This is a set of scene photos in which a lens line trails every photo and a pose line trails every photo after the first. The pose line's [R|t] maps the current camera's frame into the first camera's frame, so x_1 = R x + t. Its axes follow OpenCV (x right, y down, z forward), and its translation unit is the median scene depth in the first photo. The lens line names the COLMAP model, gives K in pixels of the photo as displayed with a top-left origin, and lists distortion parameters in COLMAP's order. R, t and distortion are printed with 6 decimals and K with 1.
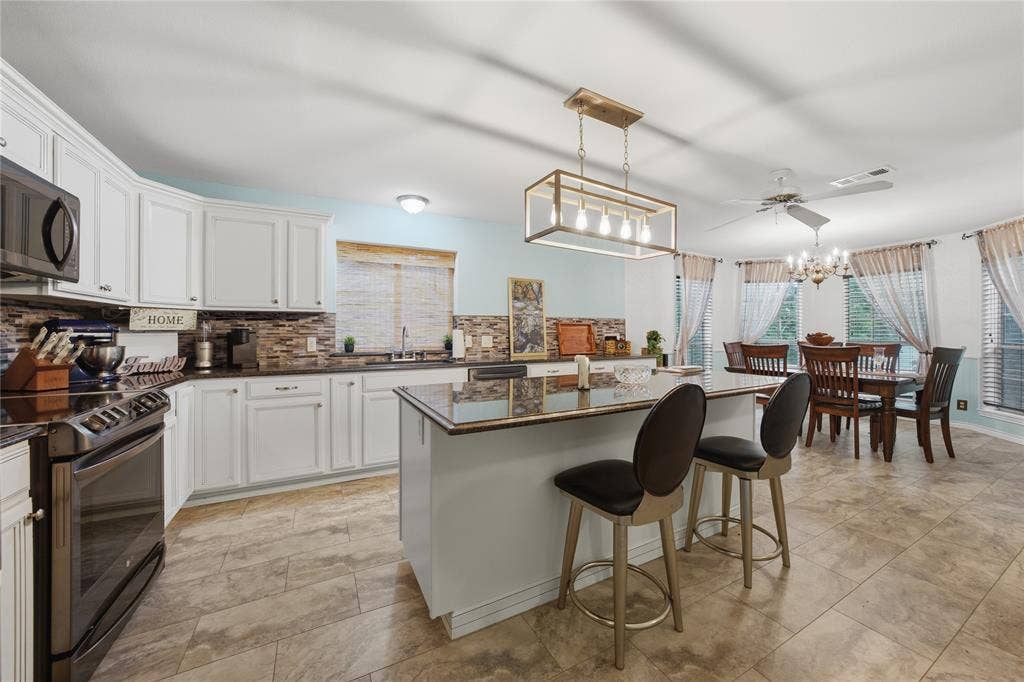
lens RADIAL K [[368.9, 0, 515.6], [0, 368.9, 330.5], [0, 0, 1]] dist [-0.020390, 0.000502]
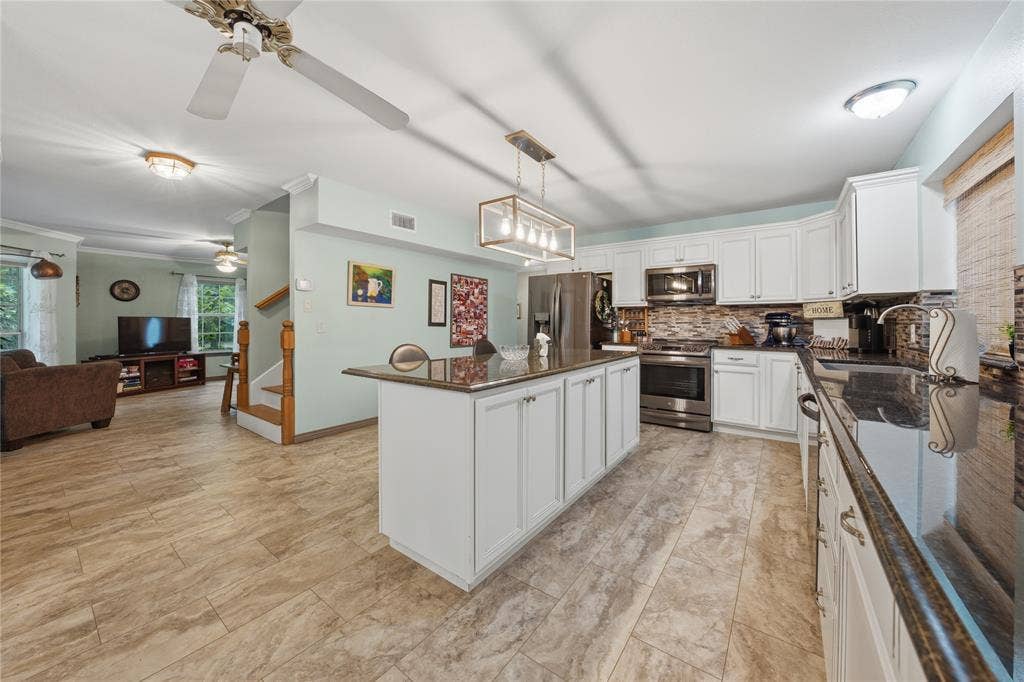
lens RADIAL K [[368.9, 0, 512.6], [0, 368.9, 318.6], [0, 0, 1]] dist [-0.020390, 0.000502]
pose [[-0.904557, -0.001596, -0.426349, 0.543688], [0.005016, 0.999884, -0.014386, 0.013579], [0.426323, -0.015152, -0.904444, 1.361321]]
